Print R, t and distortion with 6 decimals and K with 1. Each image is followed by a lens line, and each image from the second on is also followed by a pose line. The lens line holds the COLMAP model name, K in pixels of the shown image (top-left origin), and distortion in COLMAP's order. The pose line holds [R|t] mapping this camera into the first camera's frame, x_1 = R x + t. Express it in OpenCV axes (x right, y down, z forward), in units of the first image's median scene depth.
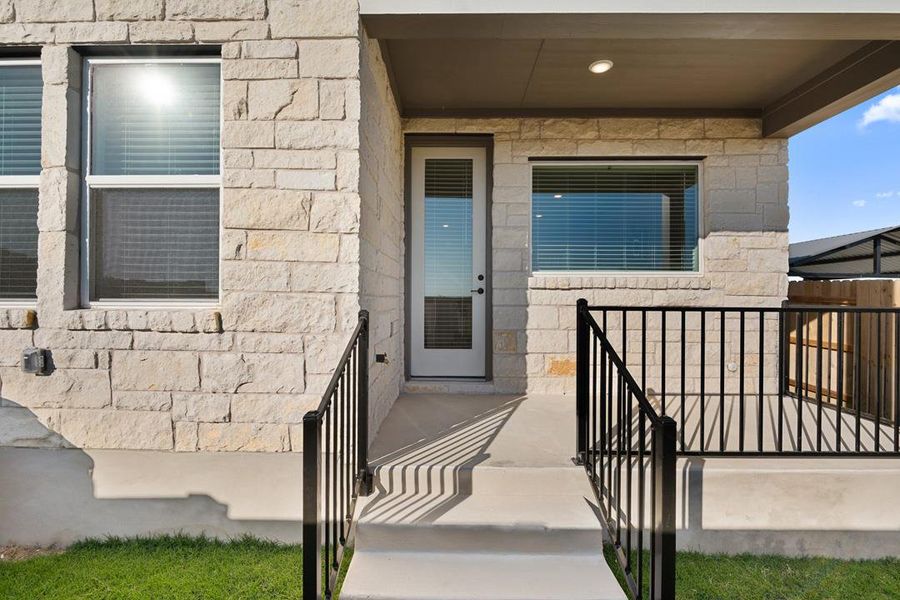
lens RADIAL K [[410.4, 0, 450.2], [0, 410.4, 301.9], [0, 0, 1]] dist [-0.009985, -0.000438]
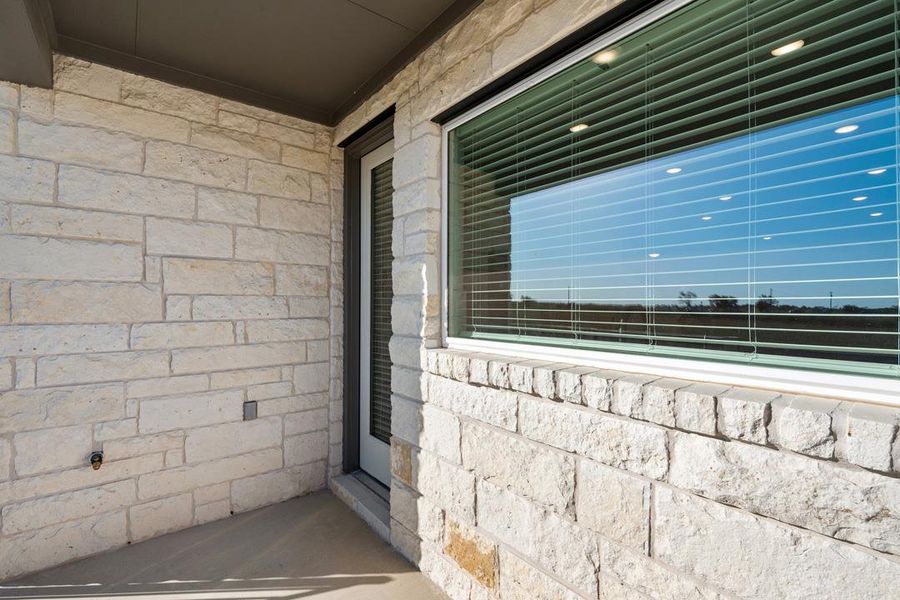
lens RADIAL K [[410.4, 0, 450.2], [0, 410.4, 301.9], [0, 0, 1]] dist [-0.009985, -0.000438]
pose [[0.629644, -0.005659, -0.776863, 0.721695], [-0.002203, 0.999956, -0.009070, -0.136397], [0.776880, 0.007423, 0.629604, 0.813306]]
